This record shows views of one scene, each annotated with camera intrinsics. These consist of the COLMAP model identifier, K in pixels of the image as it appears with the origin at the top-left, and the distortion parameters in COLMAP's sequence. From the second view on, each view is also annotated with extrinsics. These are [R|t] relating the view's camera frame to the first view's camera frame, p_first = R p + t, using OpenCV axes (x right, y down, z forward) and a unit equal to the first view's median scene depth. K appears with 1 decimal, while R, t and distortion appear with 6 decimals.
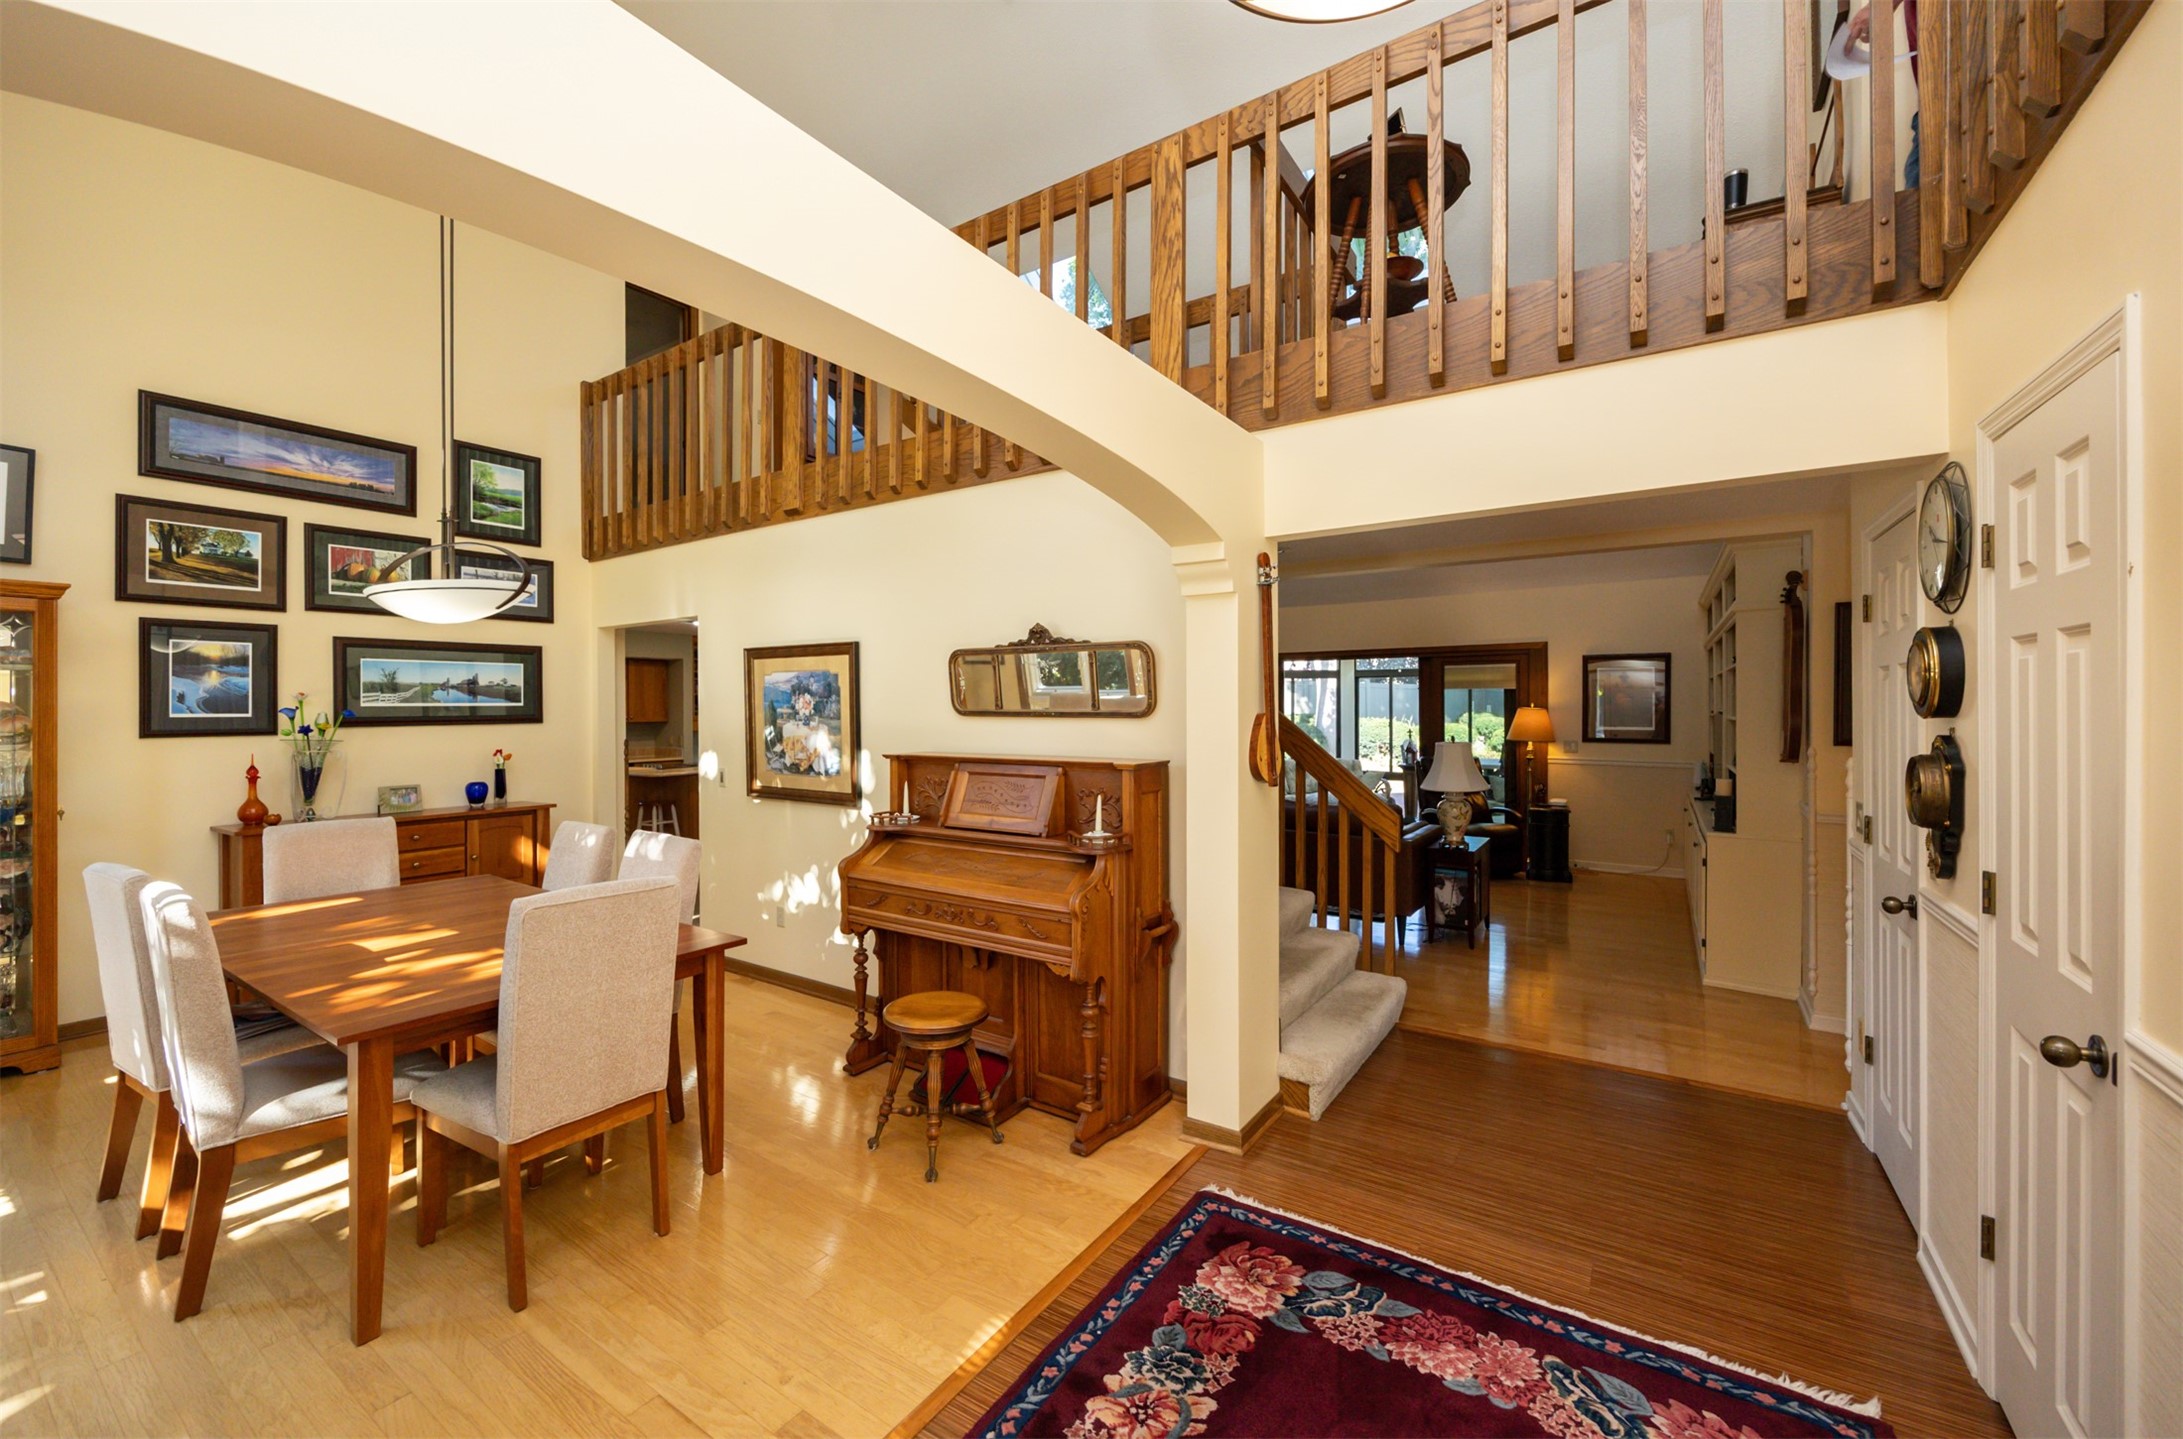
lens RADIAL K [[817.8, 0, 1098.9], [0, 817.8, 709.2], [0, 0, 1]] dist [-0.009757, 0.001186]
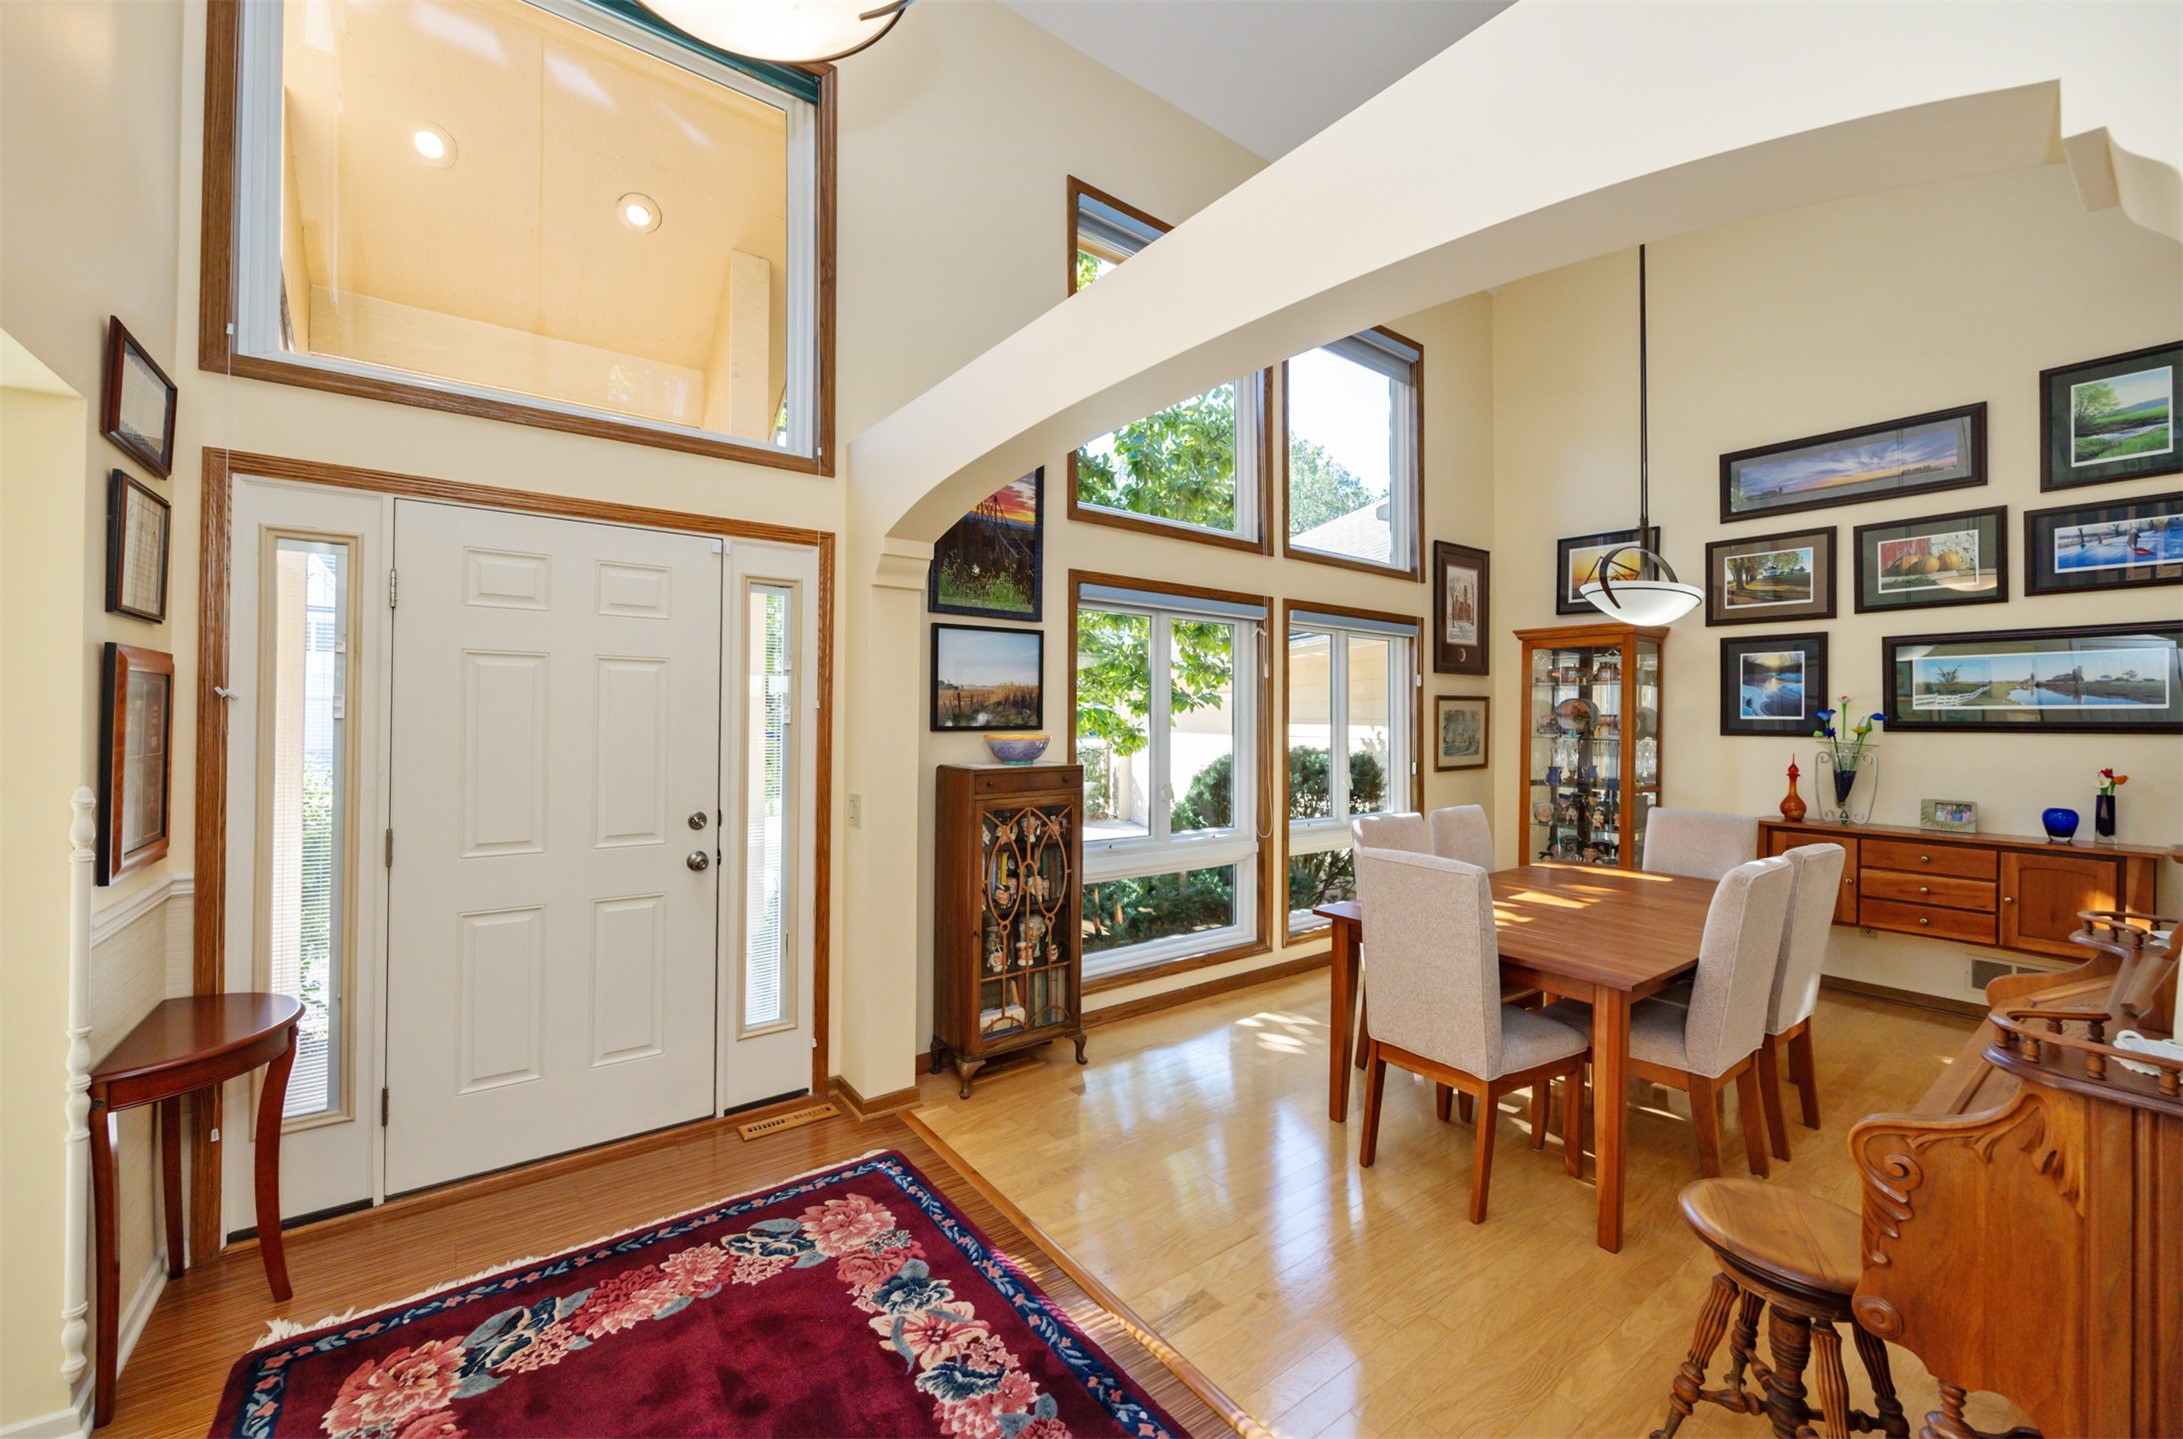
lens RADIAL K [[817.8, 0, 1084.8], [0, 817.8, 721.7], [0, 0, 1]] dist [-0.009757, 0.001186]
pose [[-0.328963, 0.005336, -0.944328, 0.281365], [-0.010778, 0.999898, 0.009405, 0.012158], [0.944281, 0.013272, -0.328872, 0.432402]]
